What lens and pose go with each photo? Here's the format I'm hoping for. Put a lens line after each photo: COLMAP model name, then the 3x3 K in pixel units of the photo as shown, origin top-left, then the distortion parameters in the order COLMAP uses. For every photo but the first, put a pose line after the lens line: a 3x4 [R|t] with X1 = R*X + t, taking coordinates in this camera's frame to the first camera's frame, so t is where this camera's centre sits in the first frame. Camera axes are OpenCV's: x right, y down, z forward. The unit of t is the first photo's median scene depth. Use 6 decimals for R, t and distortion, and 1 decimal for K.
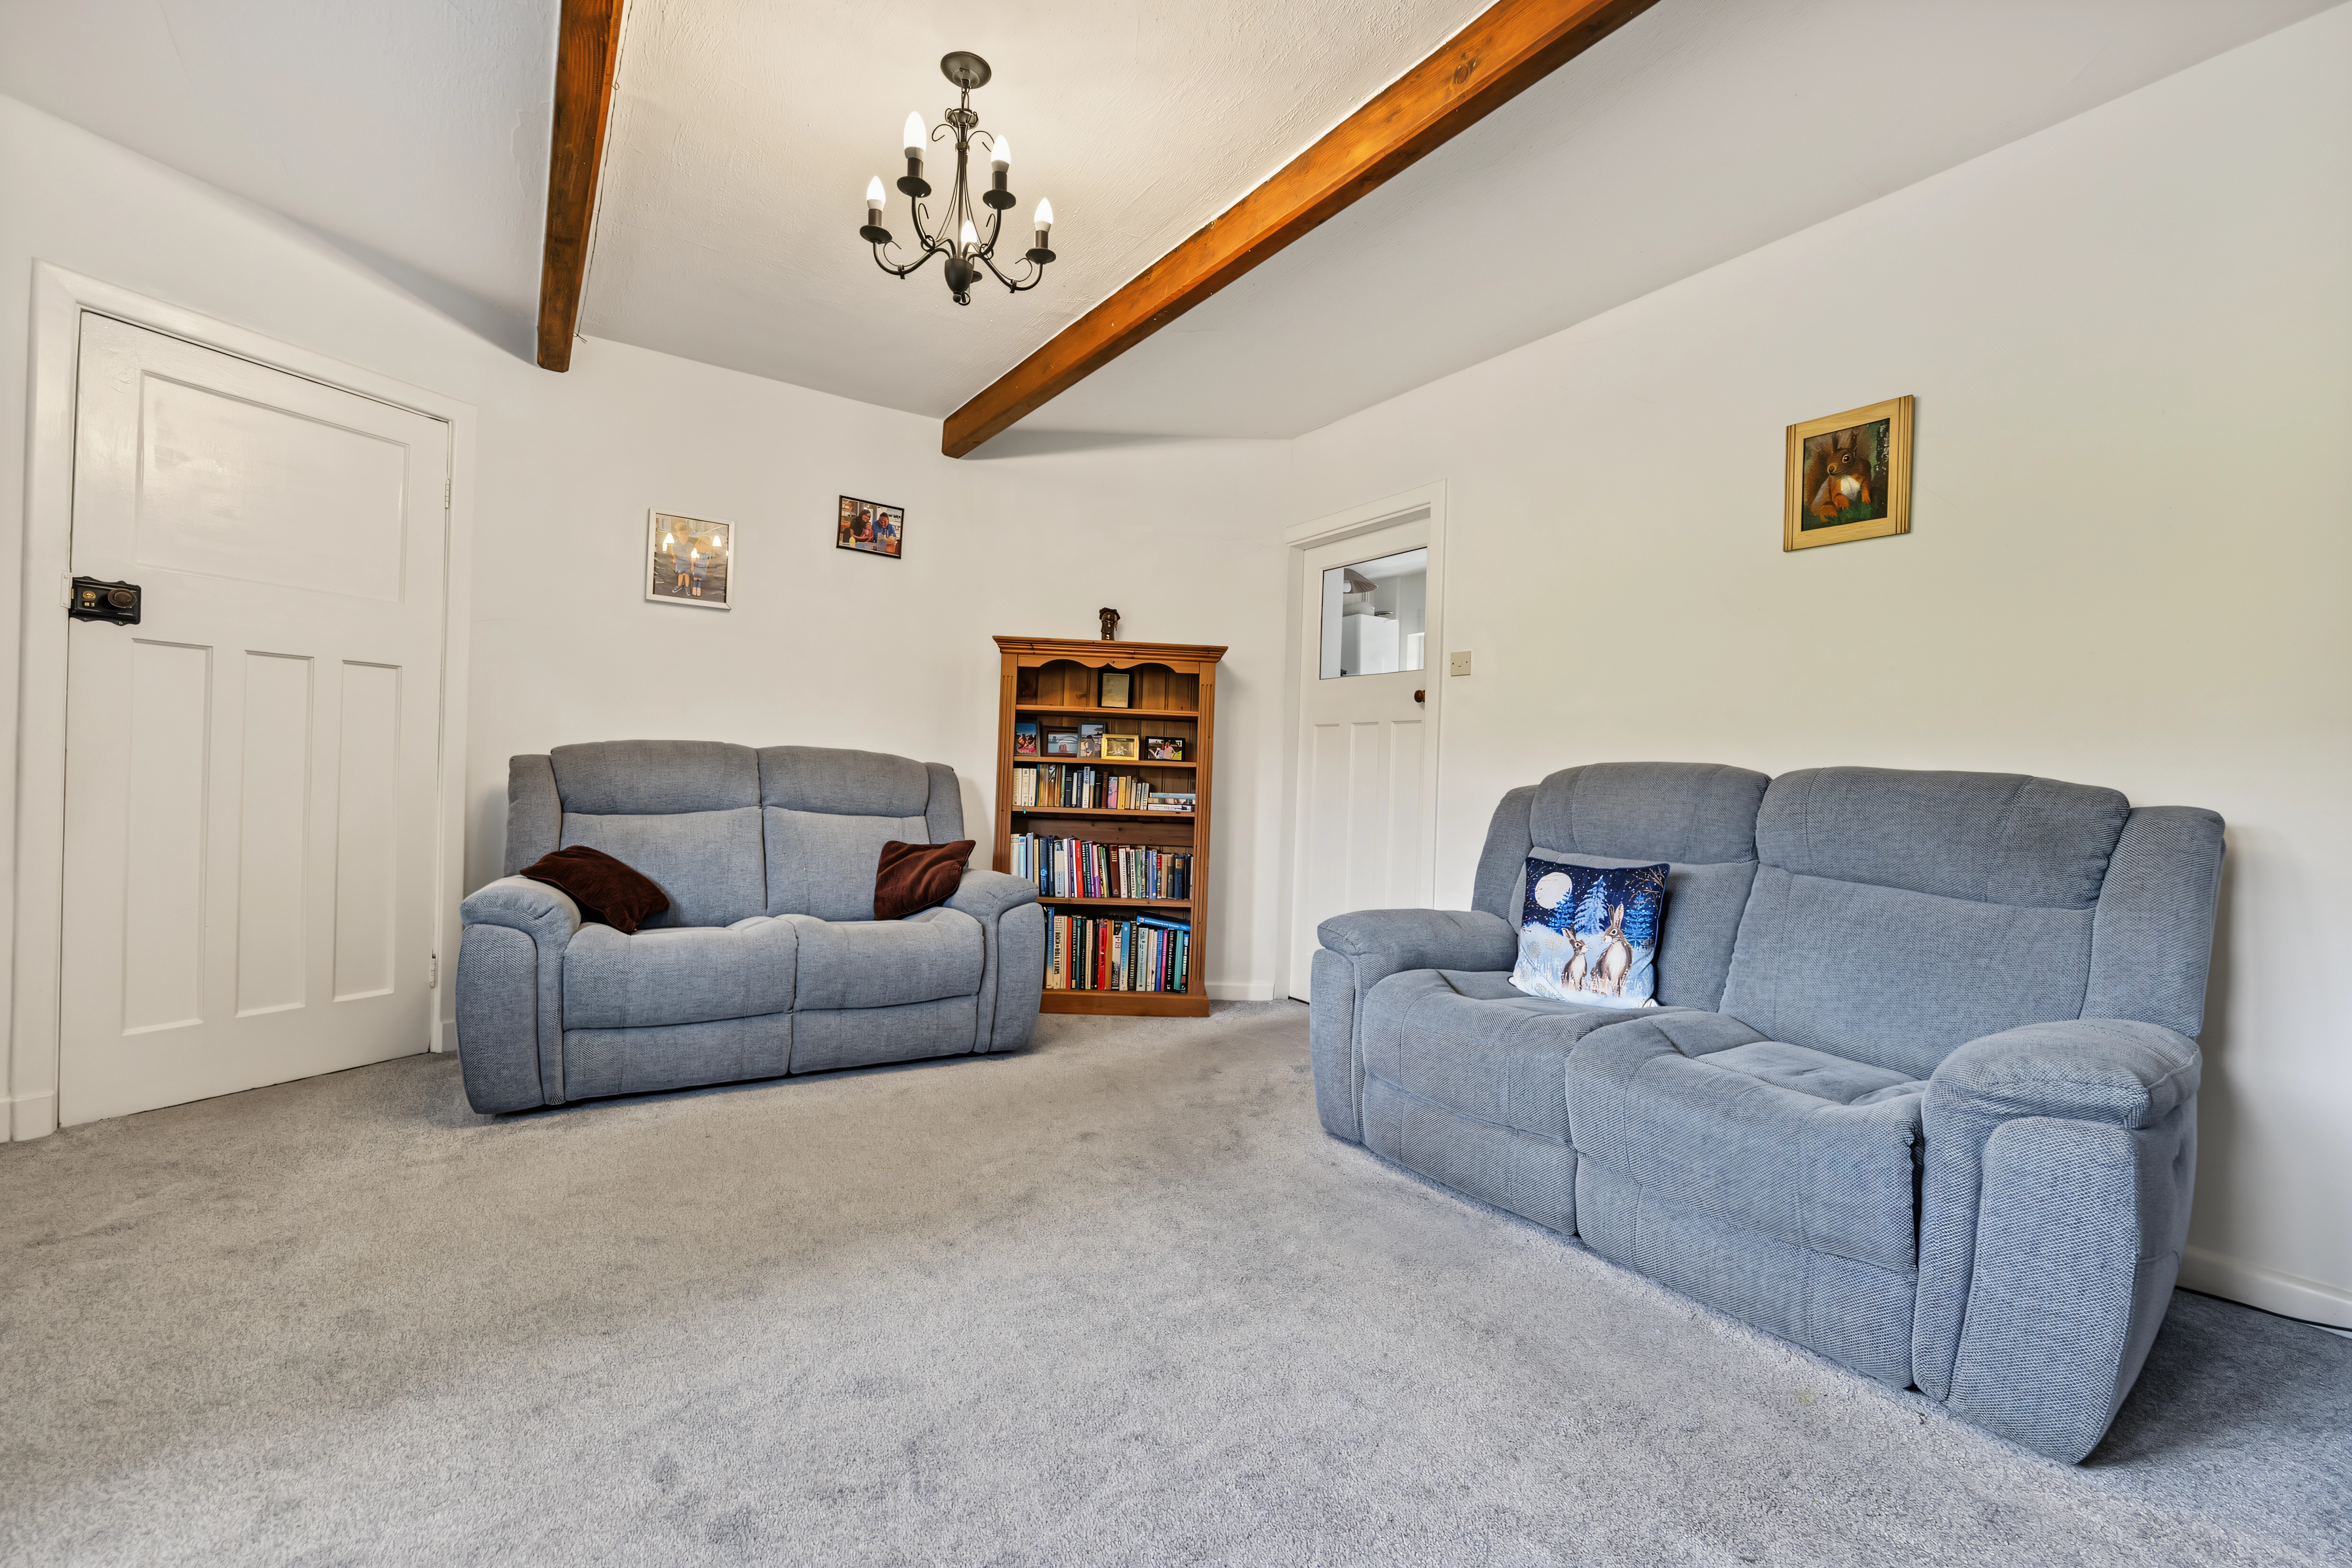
lens RADIAL K [[950.9, 0, 1168.5], [0, 950.9, 785.8], [0, 0, 1]] dist [-0.015113, -0.000130]
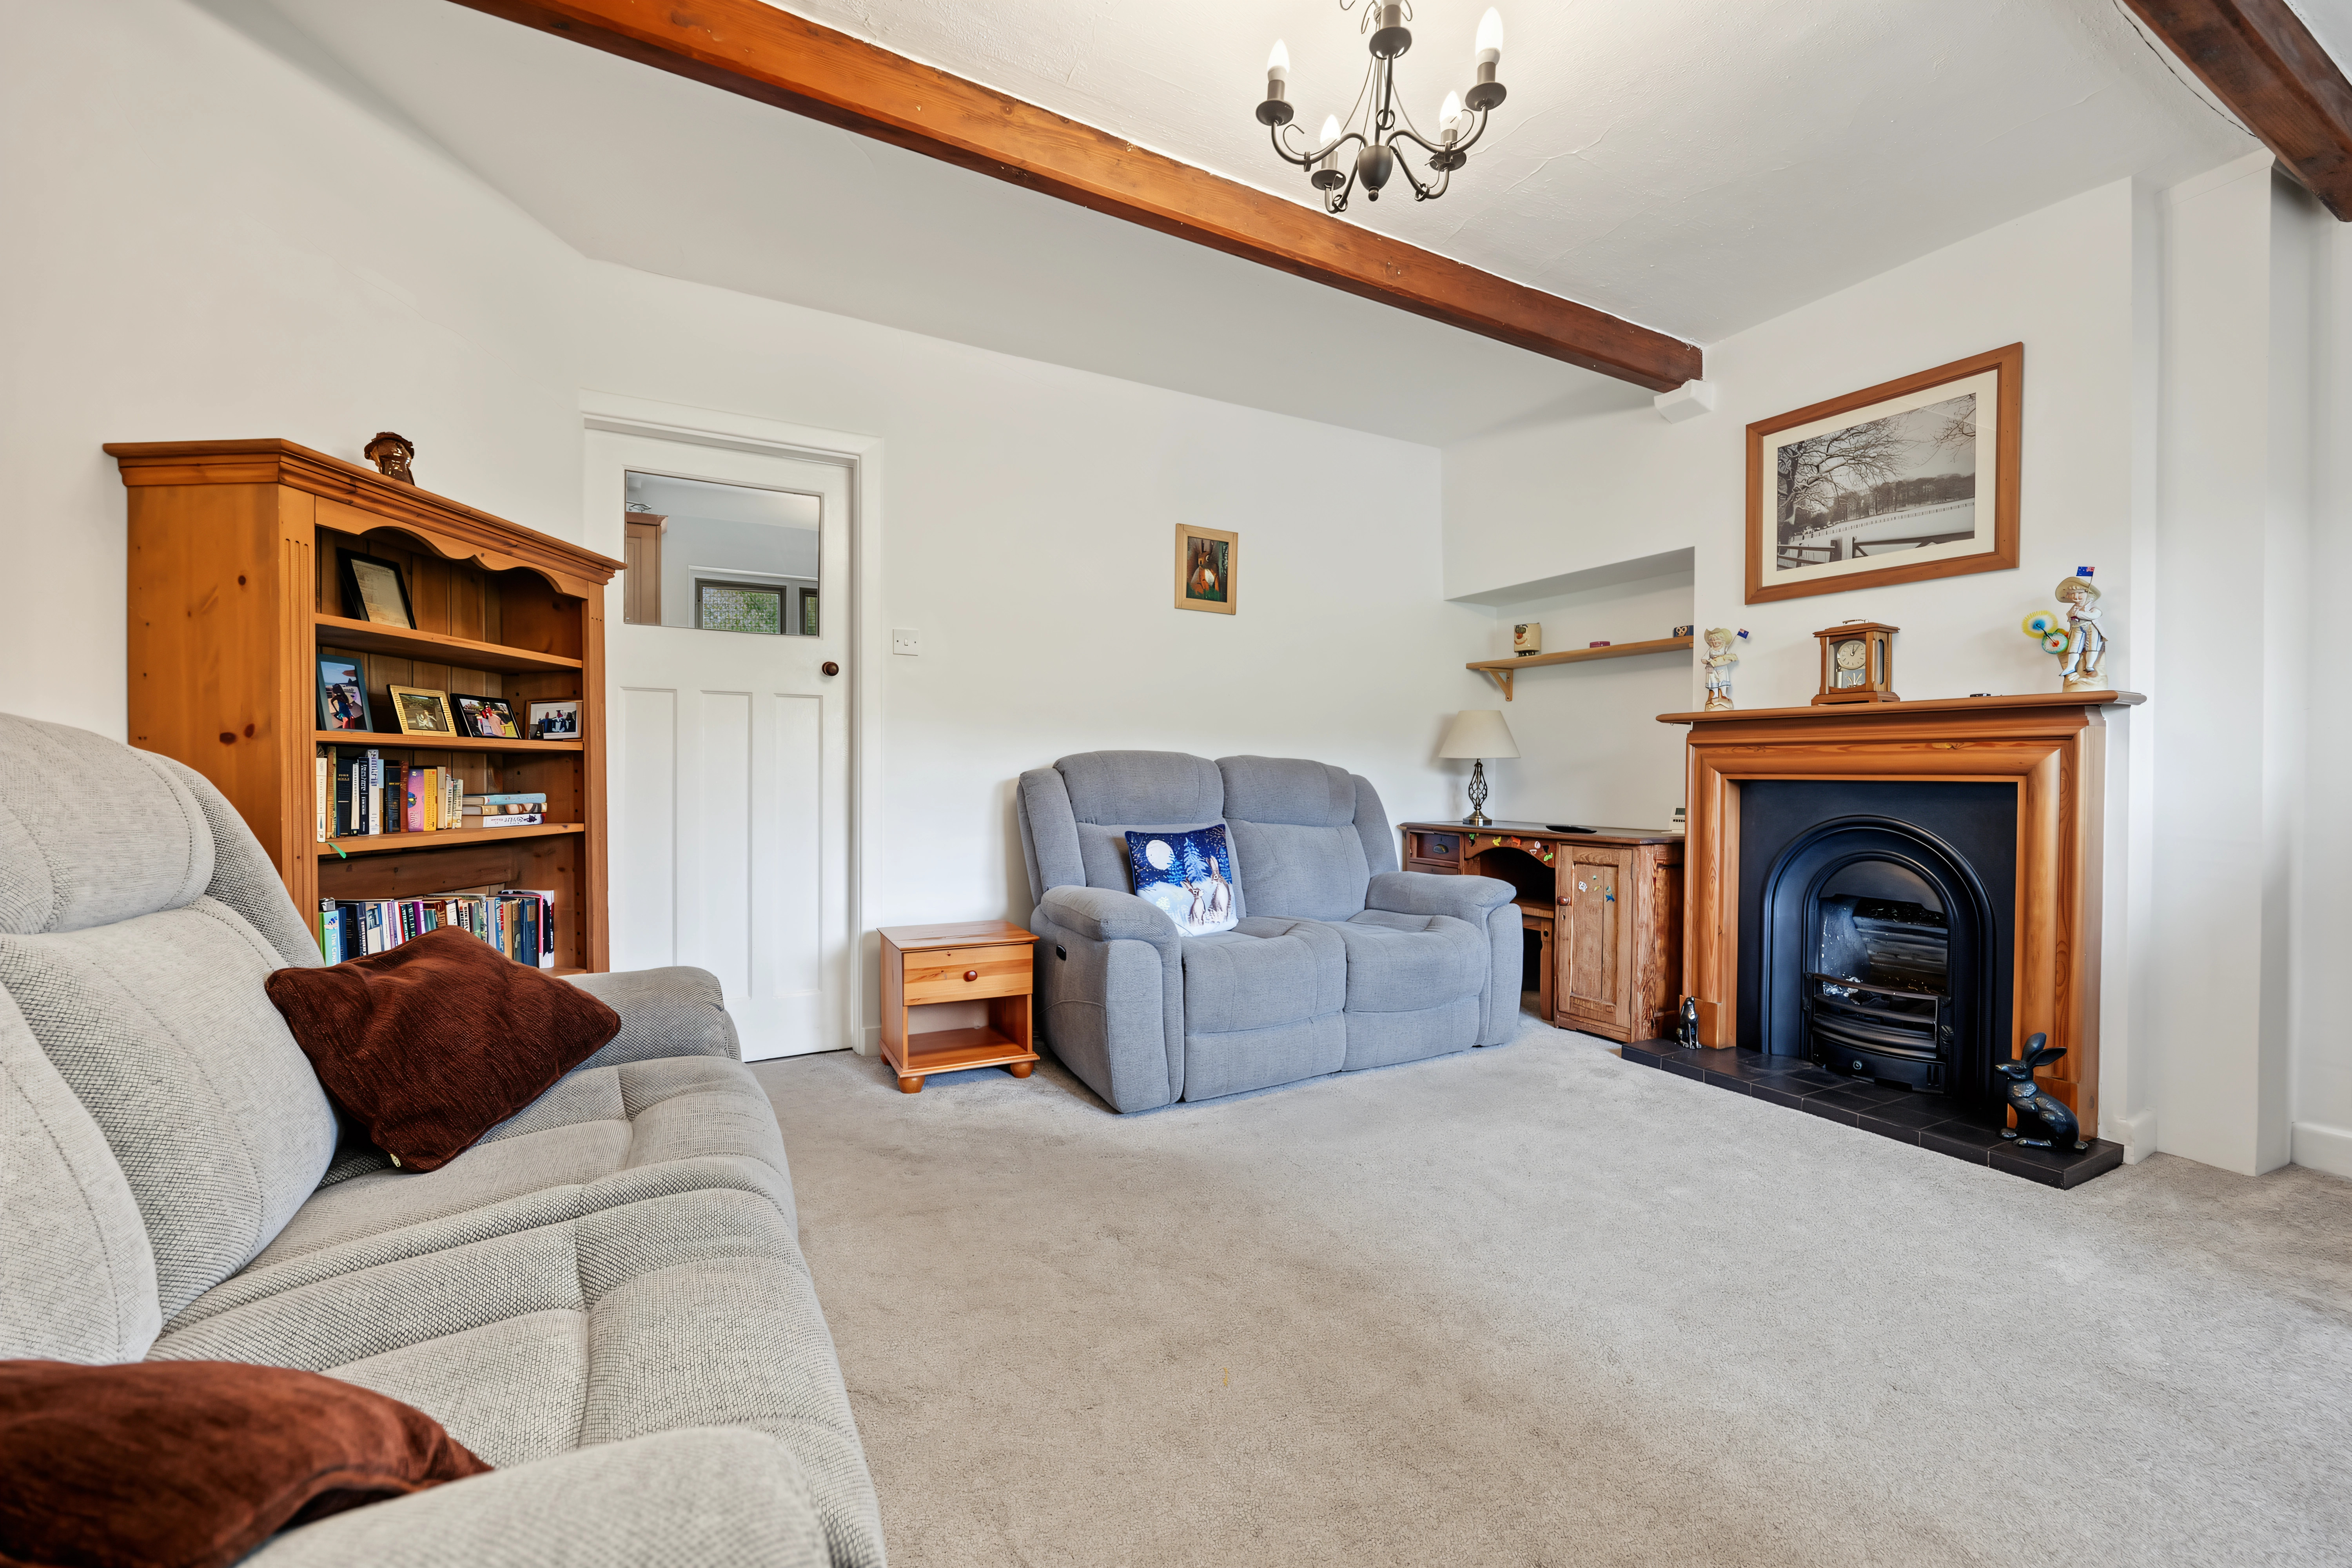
lens RADIAL K [[950.9, 0, 1172.1], [0, 950.9, 784.4], [0, 0, 1]] dist [-0.015113, -0.000130]
pose [[0.087452, -0.047533, 0.995034, -0.844500], [-0.002779, 0.998845, 0.047960, -0.043430], [-0.996165, -0.006960, 0.087219, 0.873422]]
